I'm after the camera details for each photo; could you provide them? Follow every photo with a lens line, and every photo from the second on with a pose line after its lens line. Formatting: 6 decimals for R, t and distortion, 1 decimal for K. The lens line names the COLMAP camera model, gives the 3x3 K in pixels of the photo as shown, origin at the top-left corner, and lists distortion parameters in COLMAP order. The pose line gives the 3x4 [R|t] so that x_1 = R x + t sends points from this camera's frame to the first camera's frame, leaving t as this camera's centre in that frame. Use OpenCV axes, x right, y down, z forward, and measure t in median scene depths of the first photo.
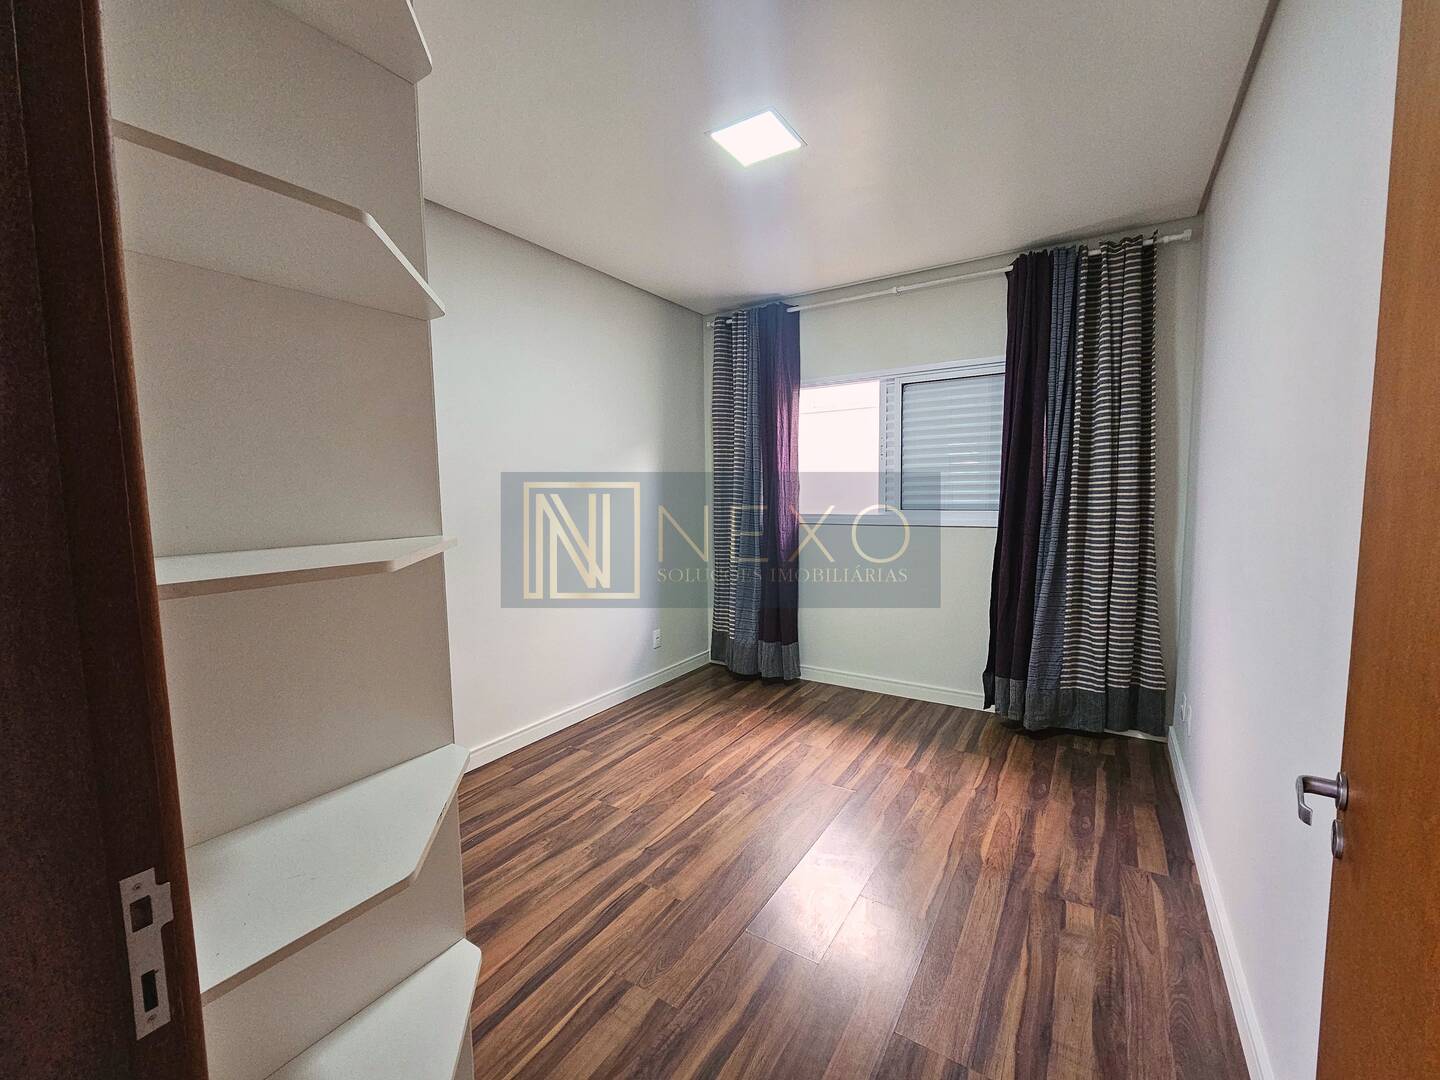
lens RADIAL K [[587.9, 0, 726.0], [0, 587.9, 543.2], [0, 0, 1]] dist [0.000254, 0.000414]
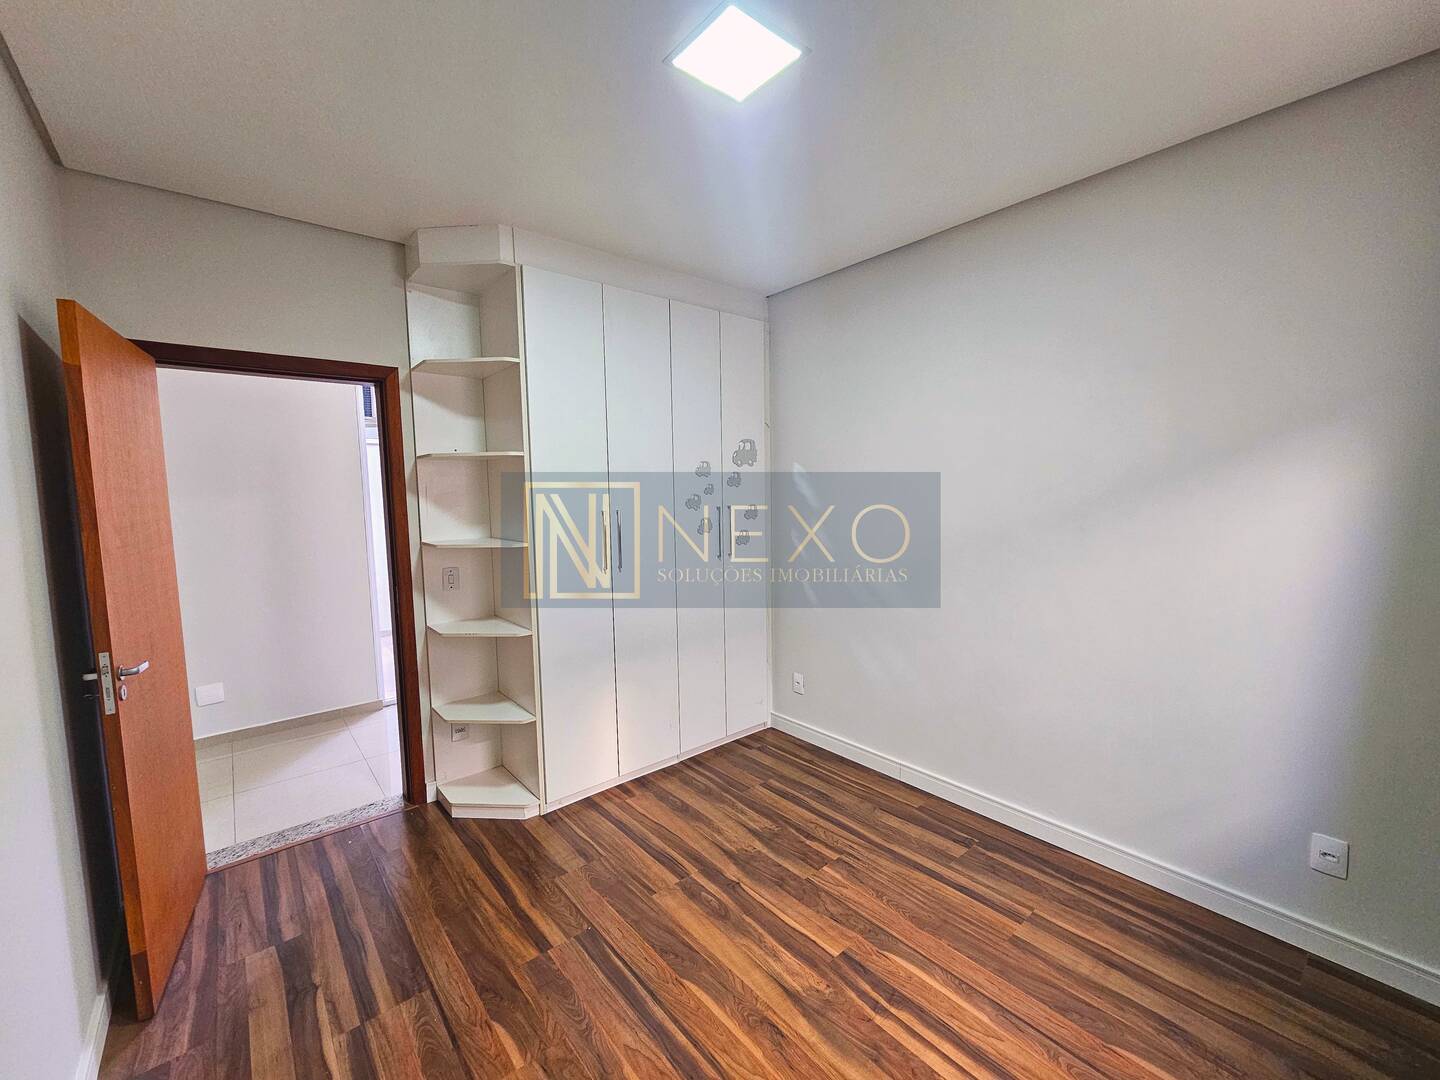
lens RADIAL K [[587.9, 0, 726.0], [0, 587.9, 543.2], [0, 0, 1]] dist [0.000254, 0.000414]
pose [[-0.288731, 0.103361, -0.951815, 0.620445], [-0.070079, 0.989207, 0.128680, -0.147522], [0.954842, 0.103857, -0.278371, 0.972499]]
